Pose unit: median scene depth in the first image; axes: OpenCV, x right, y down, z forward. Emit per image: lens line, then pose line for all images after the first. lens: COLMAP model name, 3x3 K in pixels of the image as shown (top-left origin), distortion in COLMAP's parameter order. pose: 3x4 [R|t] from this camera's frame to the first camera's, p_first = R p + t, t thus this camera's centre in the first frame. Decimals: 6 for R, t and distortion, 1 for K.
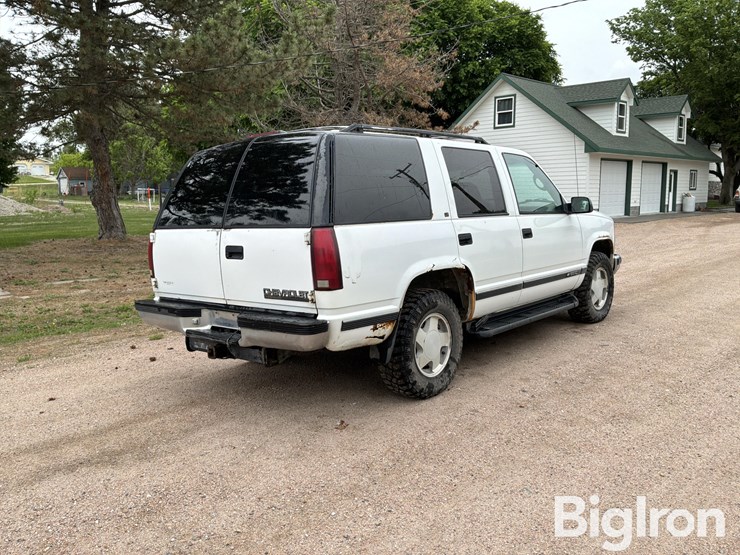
lens RADIAL K [[622.1, 0, 366.0], [0, 622.1, 274.8], [0, 0, 1]] dist [0.088224, -0.174001]
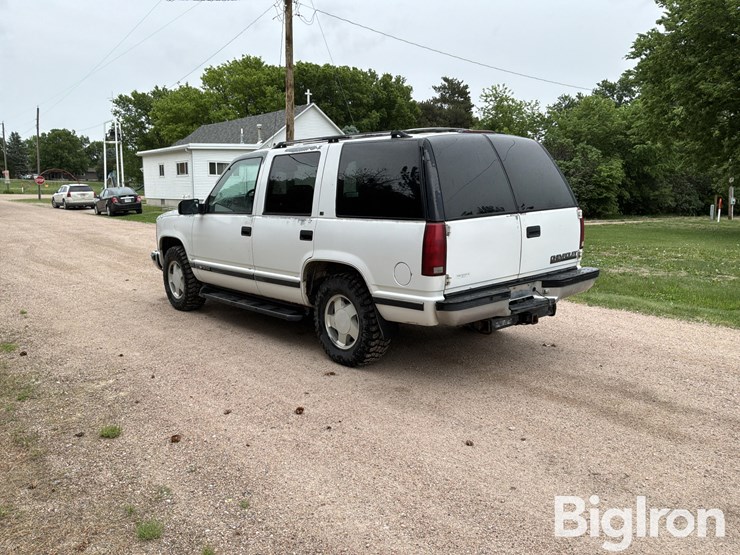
lens RADIAL K [[622.1, 0, 372.5], [0, 622.1, 281.6], [0, 0, 1]] dist [0.088224, -0.174001]
pose [[0.139955, -0.133029, 0.981181, -1.287631], [0.128289, 0.985018, 0.115250, -0.106537], [-0.981812, 0.109745, 0.154924, 1.000929]]
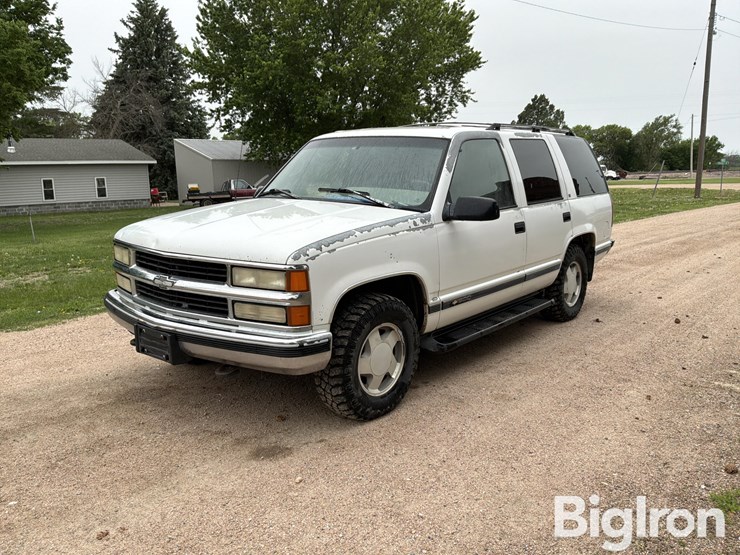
lens RADIAL K [[622.1, 0, 371.6], [0, 622.1, 278.4], [0, 0, 1]] dist [0.088224, -0.174001]
pose [[-0.998867, 0.040545, -0.024915, 0.268904], [0.031385, 0.954817, 0.295534, -0.341603], [0.035772, 0.294417, -0.955007, 2.521089]]
